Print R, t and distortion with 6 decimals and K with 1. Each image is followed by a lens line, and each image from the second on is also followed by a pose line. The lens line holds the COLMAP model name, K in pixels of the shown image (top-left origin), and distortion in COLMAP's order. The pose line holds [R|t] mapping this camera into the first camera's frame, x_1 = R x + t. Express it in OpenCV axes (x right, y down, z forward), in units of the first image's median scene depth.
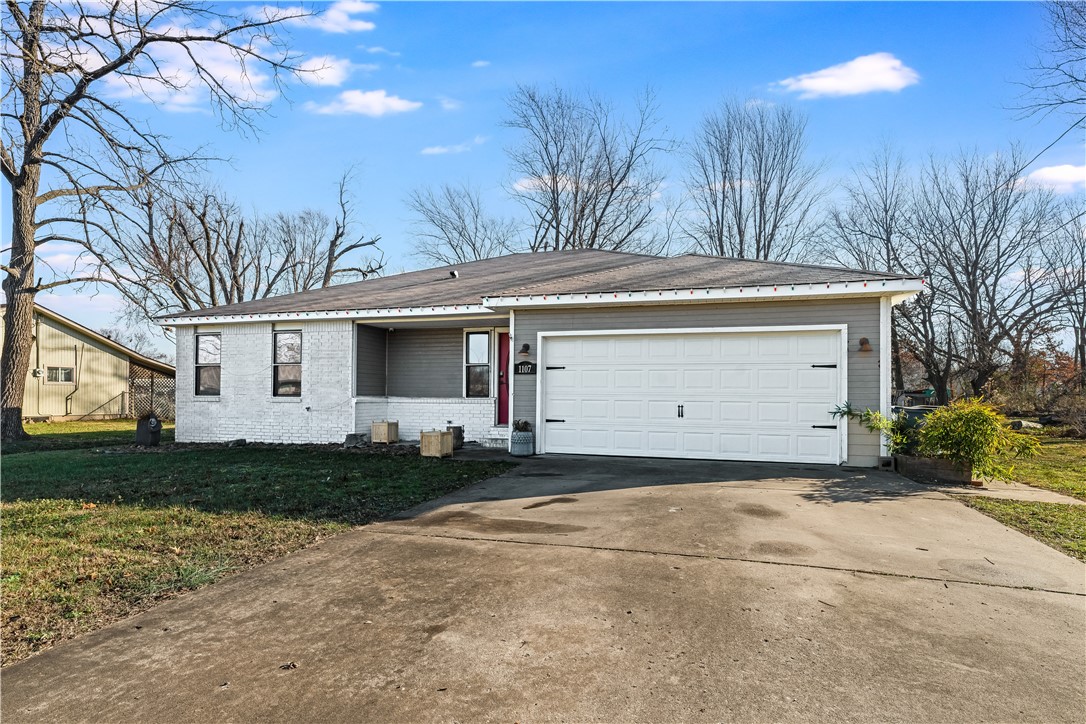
lens RADIAL K [[521.7, 0, 544.6], [0, 521.7, 363.3], [0, 0, 1]] dist [-0.001168, 0.000776]
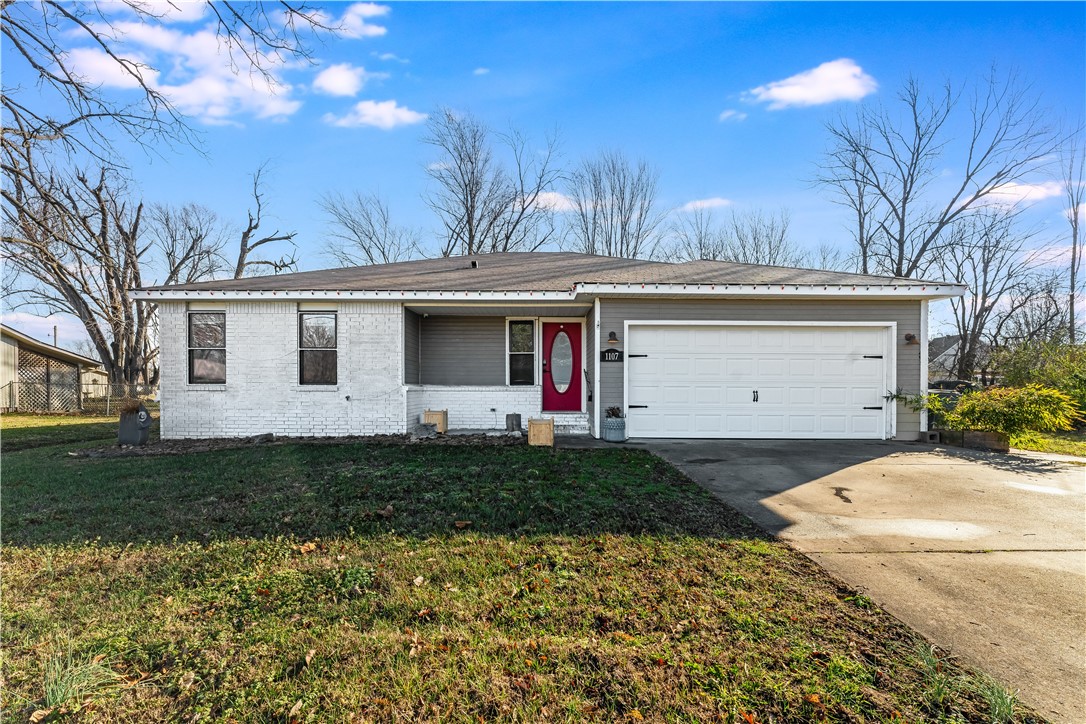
lens RADIAL K [[432.8, 0, 542.8], [0, 432.8, 371.8], [0, 0, 1]] dist [-0.003600, -0.000539]
pose [[0.964560, 0.006190, 0.263791, -0.323076], [-0.013598, 0.999562, 0.026268, 0.017182], [-0.263513, -0.028924, 0.964222, 0.183254]]
